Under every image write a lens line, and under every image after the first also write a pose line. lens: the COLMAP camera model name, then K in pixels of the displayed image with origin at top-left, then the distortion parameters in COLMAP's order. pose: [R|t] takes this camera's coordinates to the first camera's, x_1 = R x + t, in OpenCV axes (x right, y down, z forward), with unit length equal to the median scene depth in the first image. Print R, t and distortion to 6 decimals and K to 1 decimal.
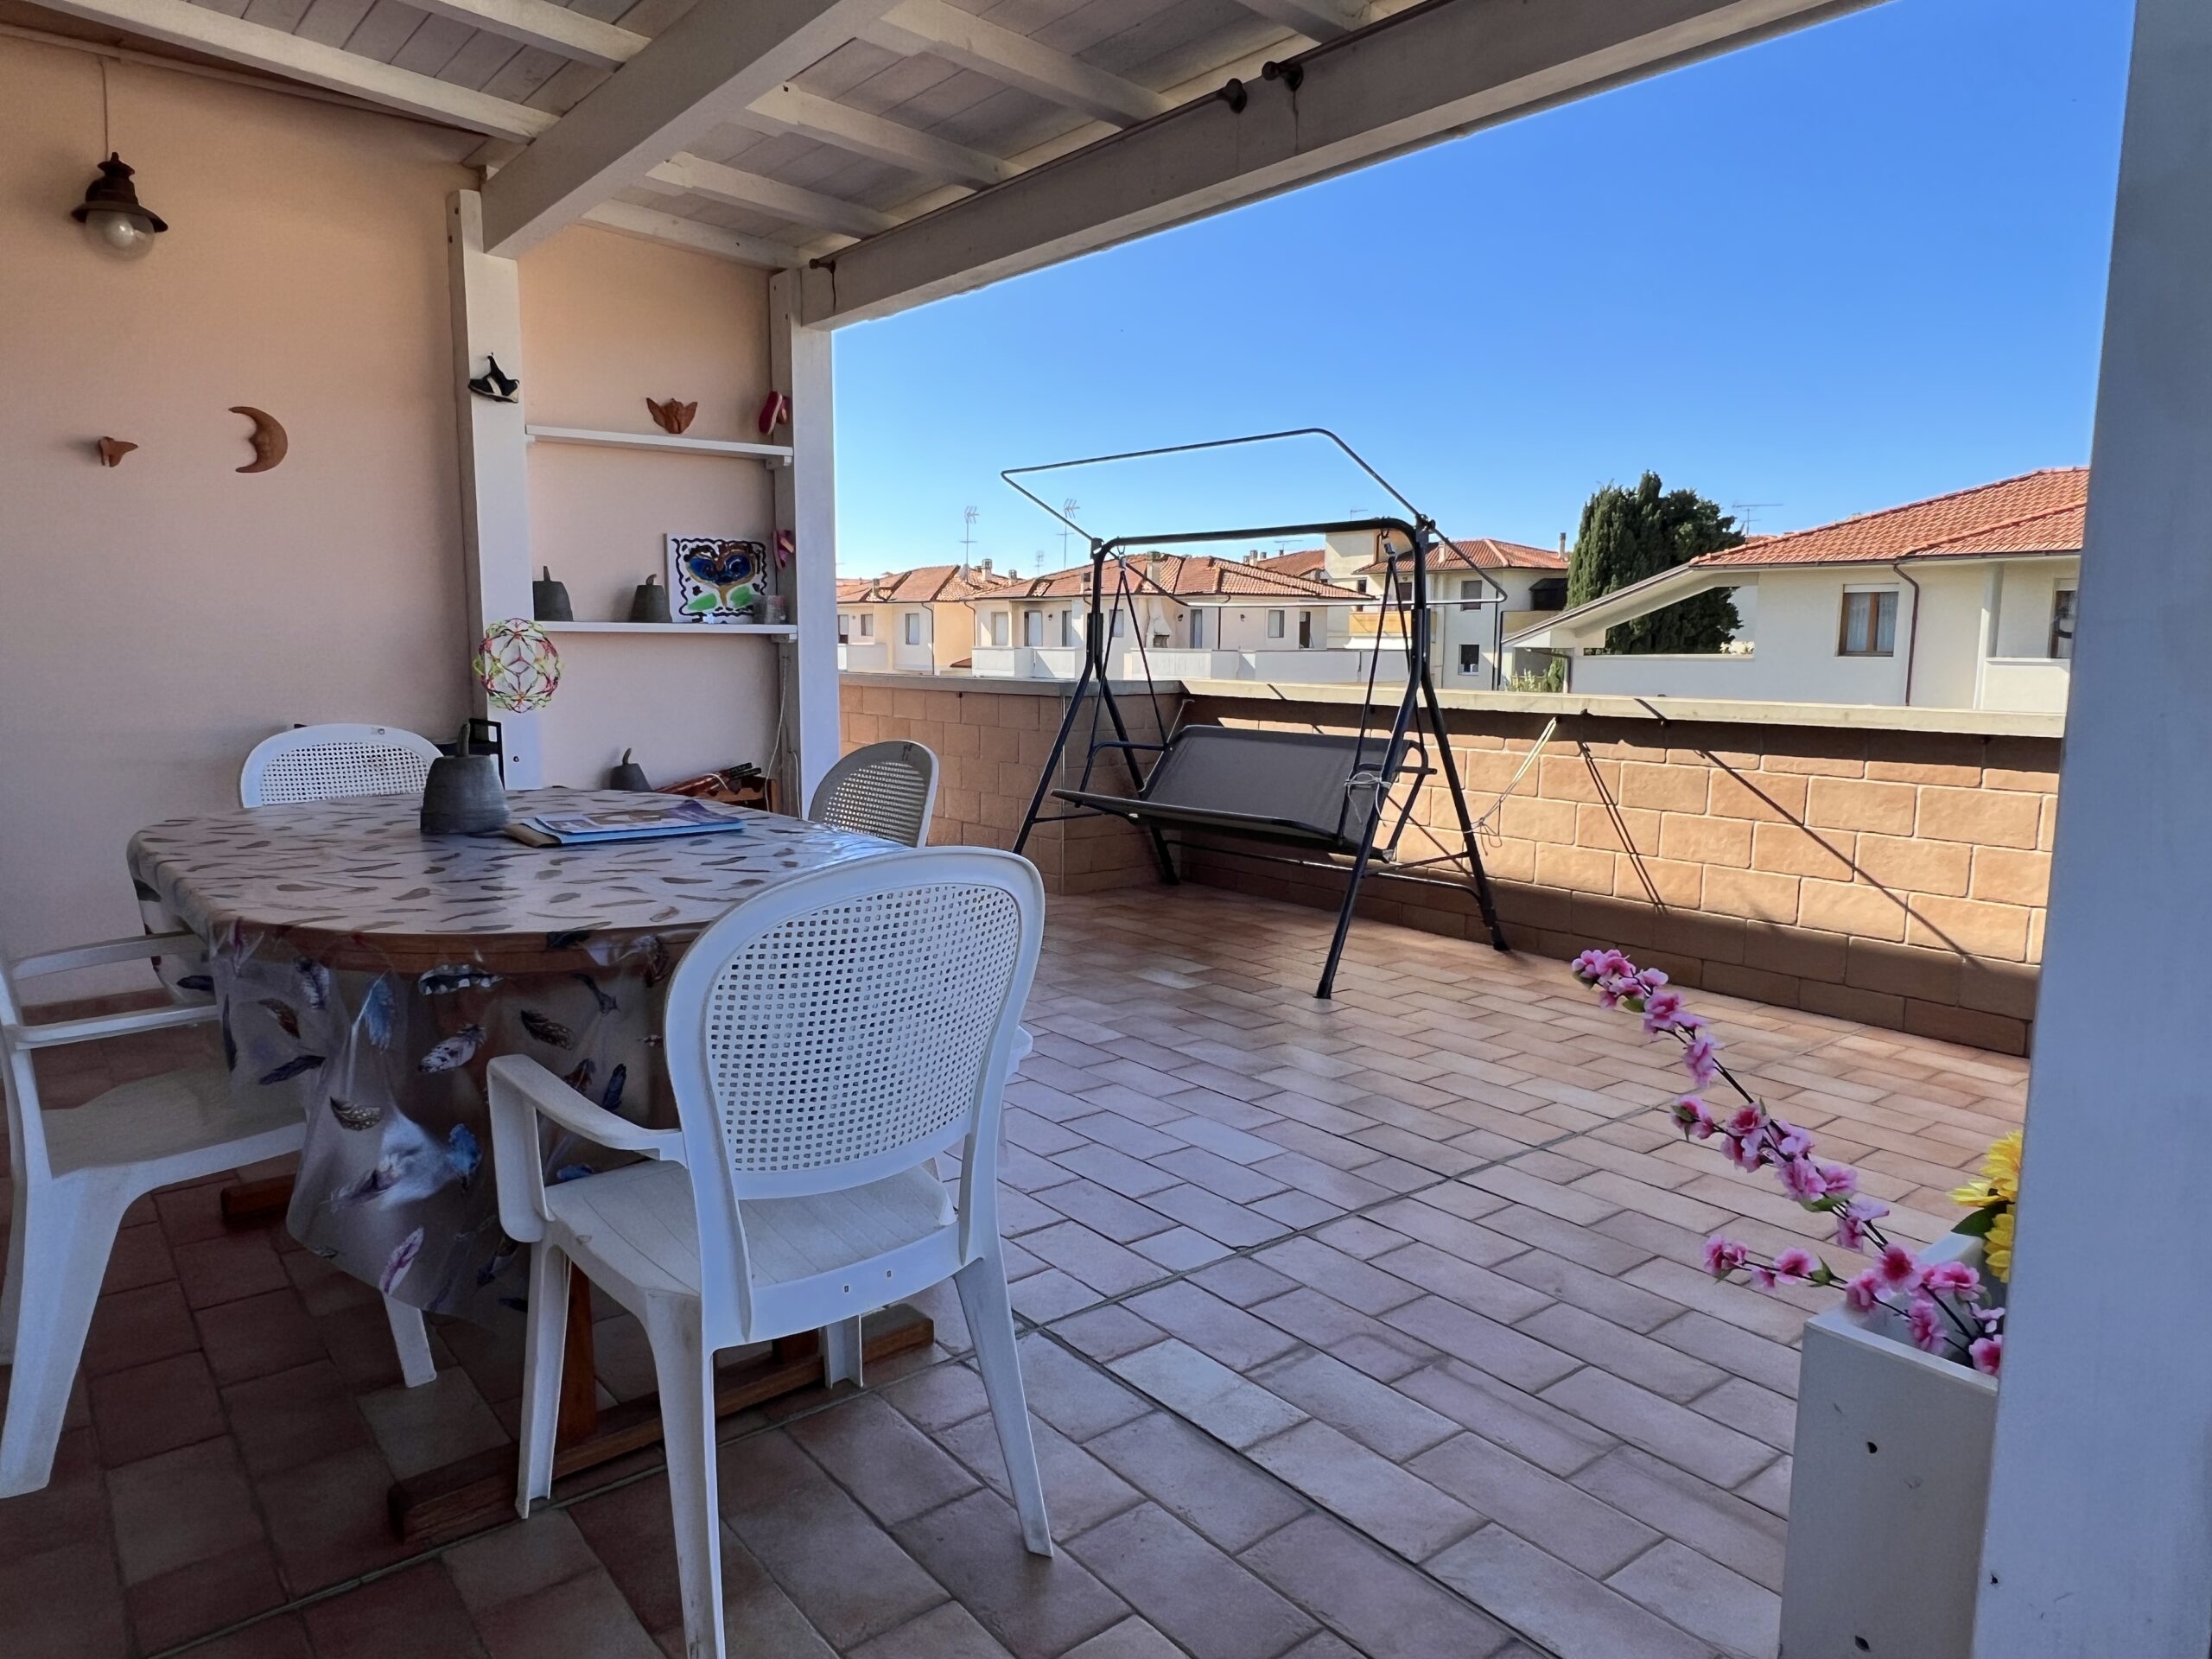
lens RADIAL K [[1424.6, 0, 1089.9], [0, 1424.6, 834.0], [0, 0, 1]] dist [-0.004434, -0.001307]
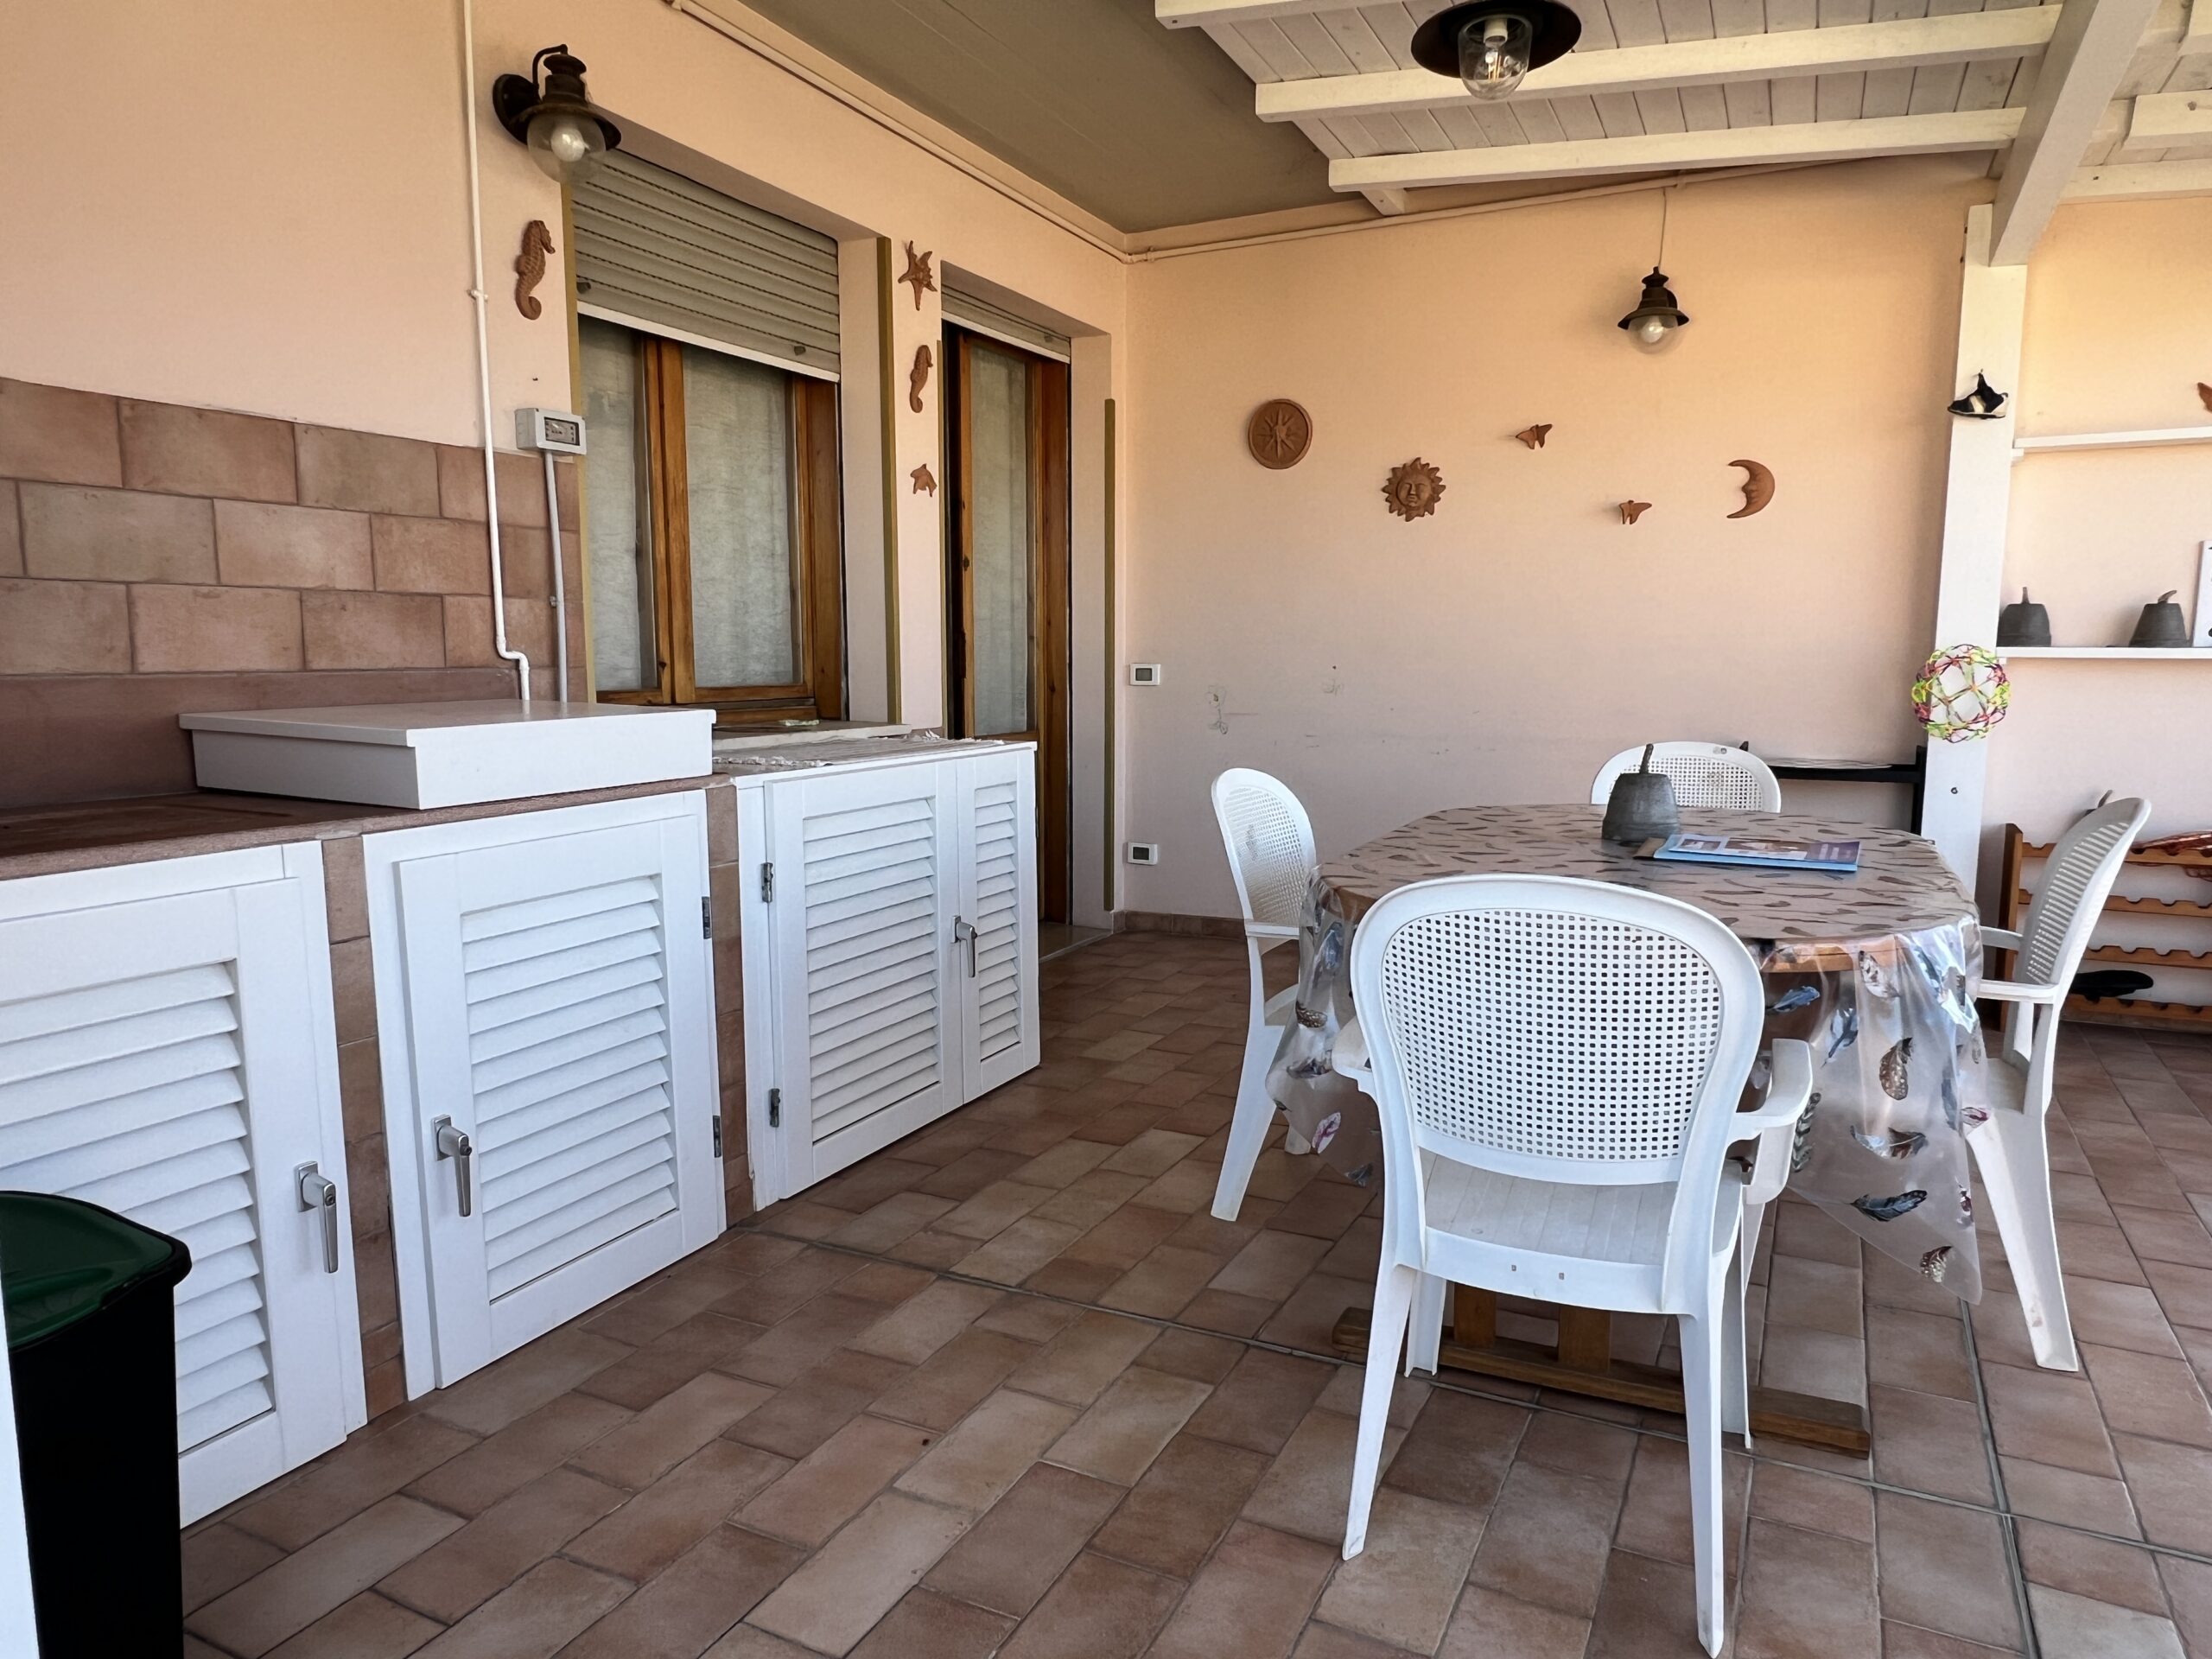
lens RADIAL K [[1423.9, 0, 1109.5], [0, 1423.9, 834.9], [0, 0, 1]] dist [-0.000368, 0.002331]
pose [[0.419112, 0.113113, -0.900861, 0.238370], [-0.123587, 0.990082, 0.066818, -0.017224], [0.899484, 0.083331, 0.428934, 0.080312]]
